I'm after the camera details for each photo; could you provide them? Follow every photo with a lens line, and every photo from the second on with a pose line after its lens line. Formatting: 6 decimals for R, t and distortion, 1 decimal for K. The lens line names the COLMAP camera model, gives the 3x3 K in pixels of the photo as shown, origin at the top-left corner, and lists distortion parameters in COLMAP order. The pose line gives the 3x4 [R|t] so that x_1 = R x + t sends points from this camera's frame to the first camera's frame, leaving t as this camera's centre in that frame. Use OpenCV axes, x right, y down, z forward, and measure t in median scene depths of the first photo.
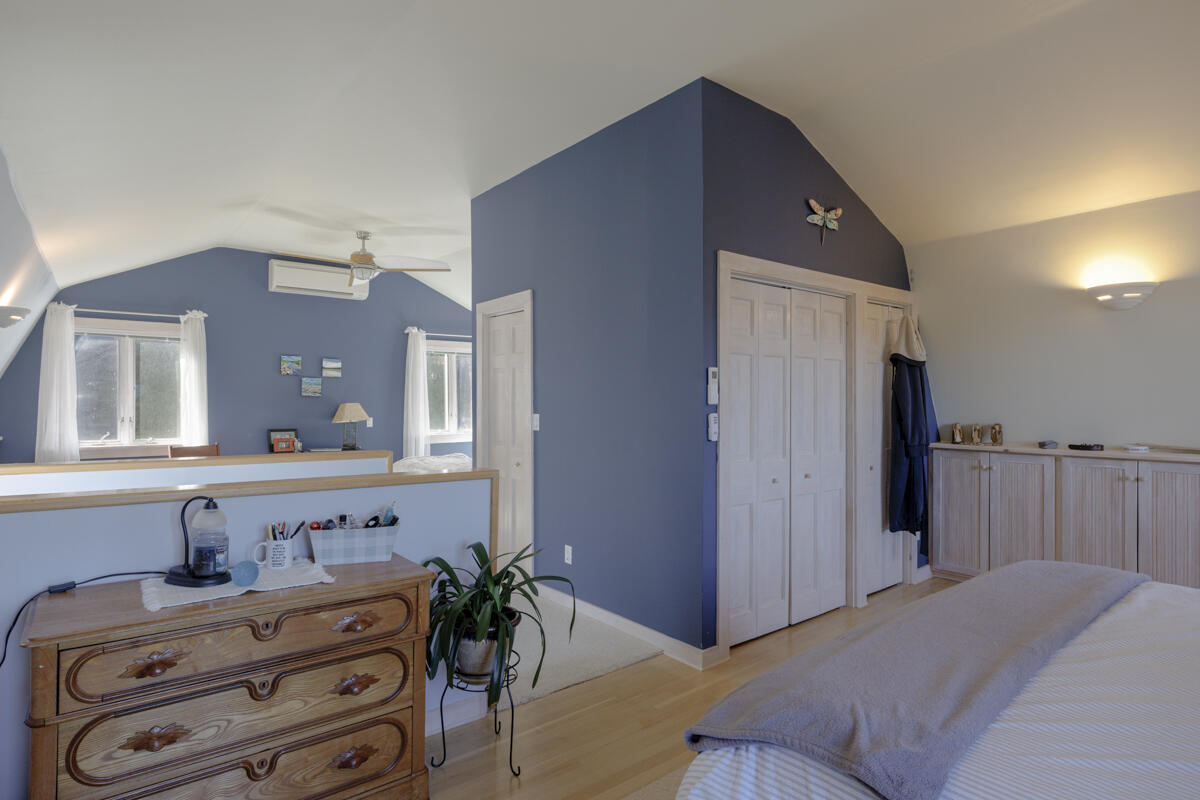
lens RADIAL K [[632.5, 0, 600.0], [0, 632.5, 400.0], [0, 0, 1]] dist [-0.002340, -0.000777]
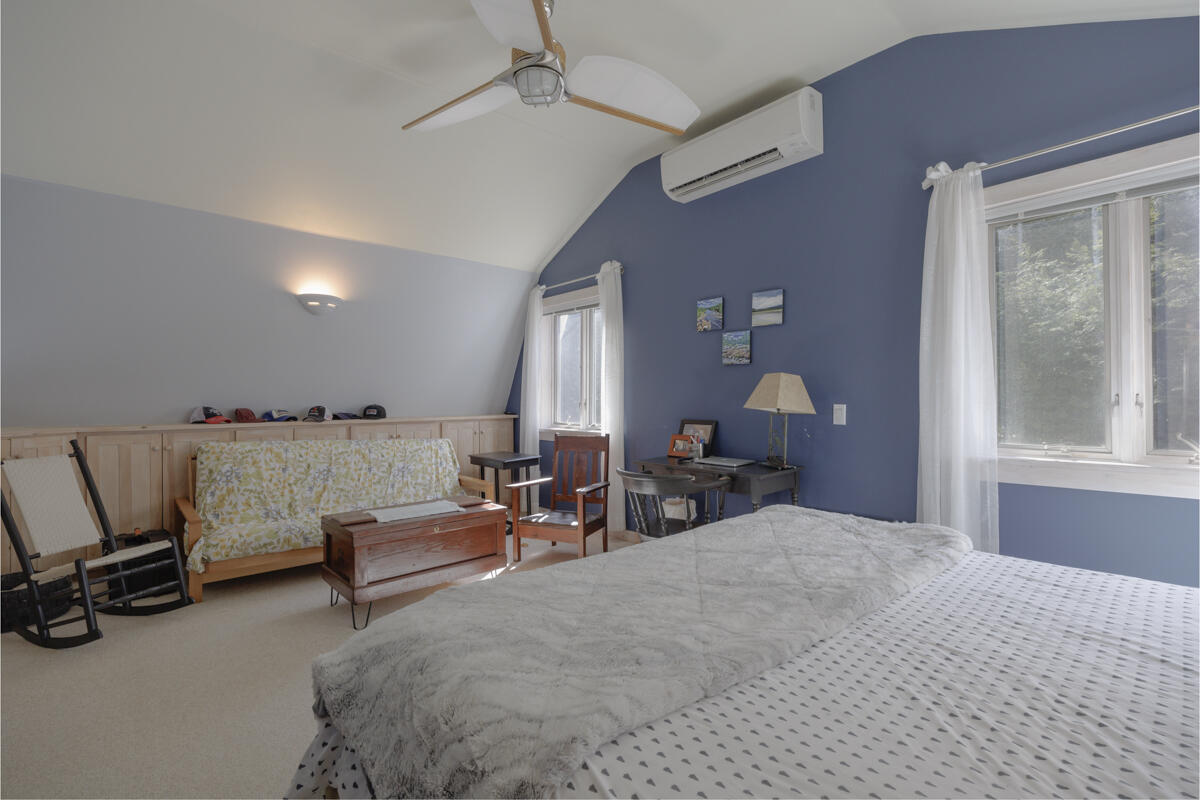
lens RADIAL K [[541.1, 0, 600.0], [0, 541.1, 400.0], [0, 0, 1]] dist [-0.001278, -0.000358]
pose [[0.053567, -0.001047, -0.998564, 0.017185], [0.009941, 0.999950, -0.000516, 0.024604], [0.998515, -0.009899, 0.053574, 0.848829]]
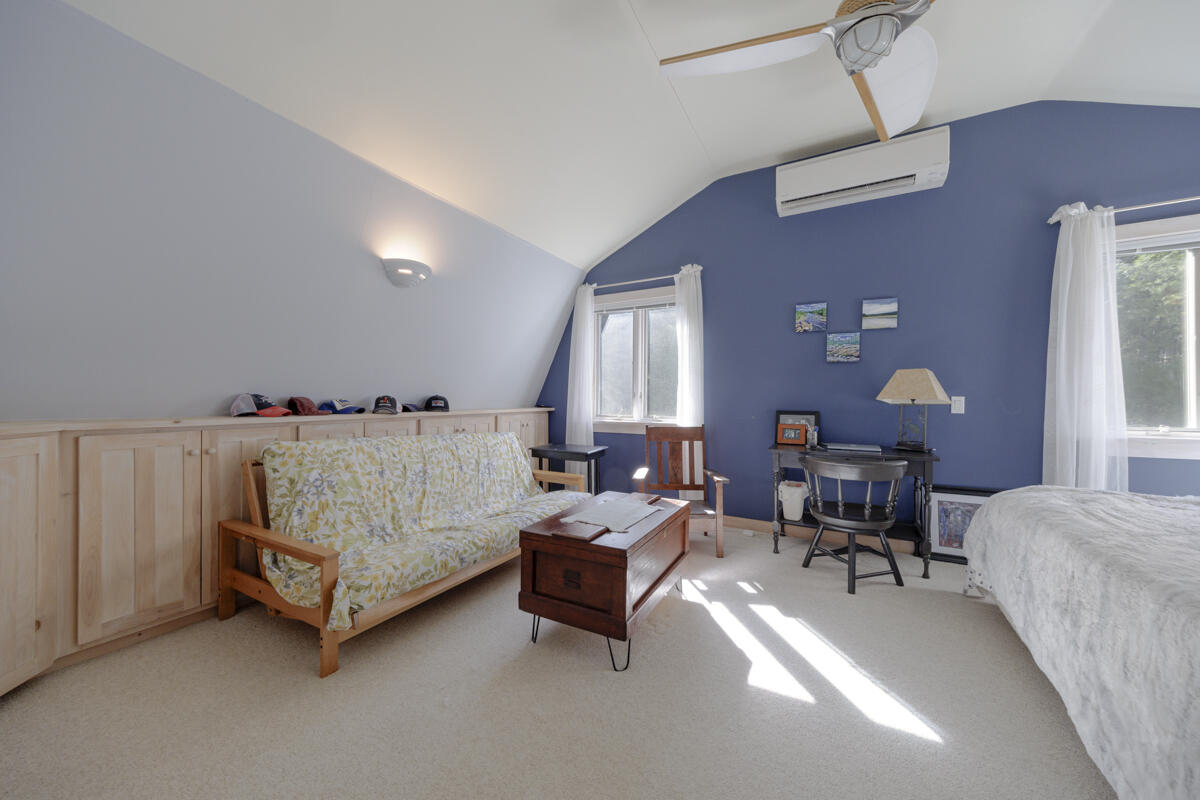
lens RADIAL K [[425.2, 0, 597.7], [0, 425.2, 399.2], [0, 0, 1]] dist [0.000882, 0.000174]
pose [[0.388407, 0.000232, -0.921488, -0.153168], [0.001638, 0.999998, 0.000942, 0.031190], [0.921487, -0.001876, 0.388406, 0.598232]]
